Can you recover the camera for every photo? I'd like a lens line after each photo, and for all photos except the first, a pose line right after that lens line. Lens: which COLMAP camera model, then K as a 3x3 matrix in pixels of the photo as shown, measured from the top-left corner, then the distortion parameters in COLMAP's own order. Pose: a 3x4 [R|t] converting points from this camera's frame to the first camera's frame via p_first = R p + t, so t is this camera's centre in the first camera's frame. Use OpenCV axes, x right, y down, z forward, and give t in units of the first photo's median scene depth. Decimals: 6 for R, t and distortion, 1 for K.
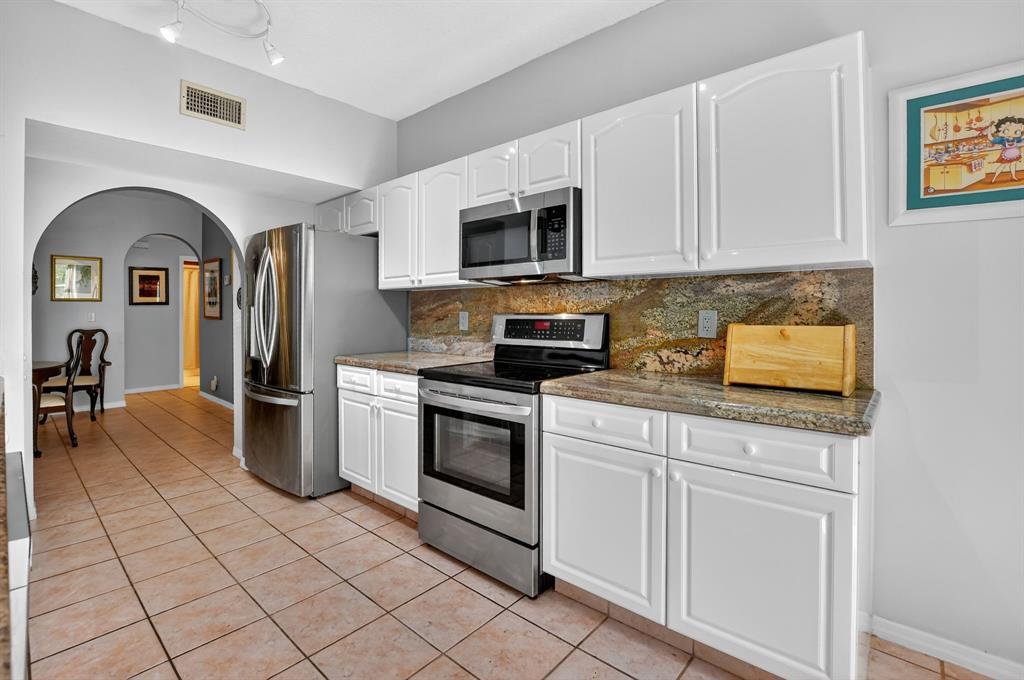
lens RADIAL K [[466.0, 0, 503.6], [0, 466.0, 312.7], [0, 0, 1]] dist [-0.026101, 0.000987]
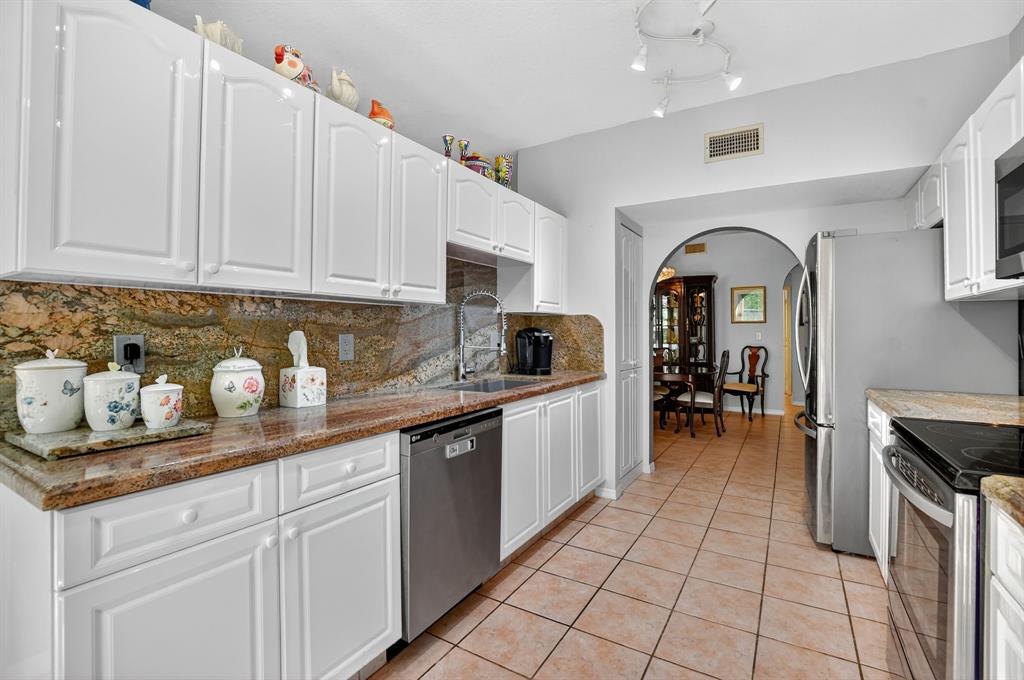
lens RADIAL K [[455.8, 0, 508.5], [0, 455.8, 329.3], [0, 0, 1]] dist [-0.031713, 0.000745]
pose [[0.176441, -0.003126, -0.984306, 0.320314], [-0.003307, 0.999987, -0.003769, -0.003723], [0.984306, 0.003920, 0.176429, 0.283071]]
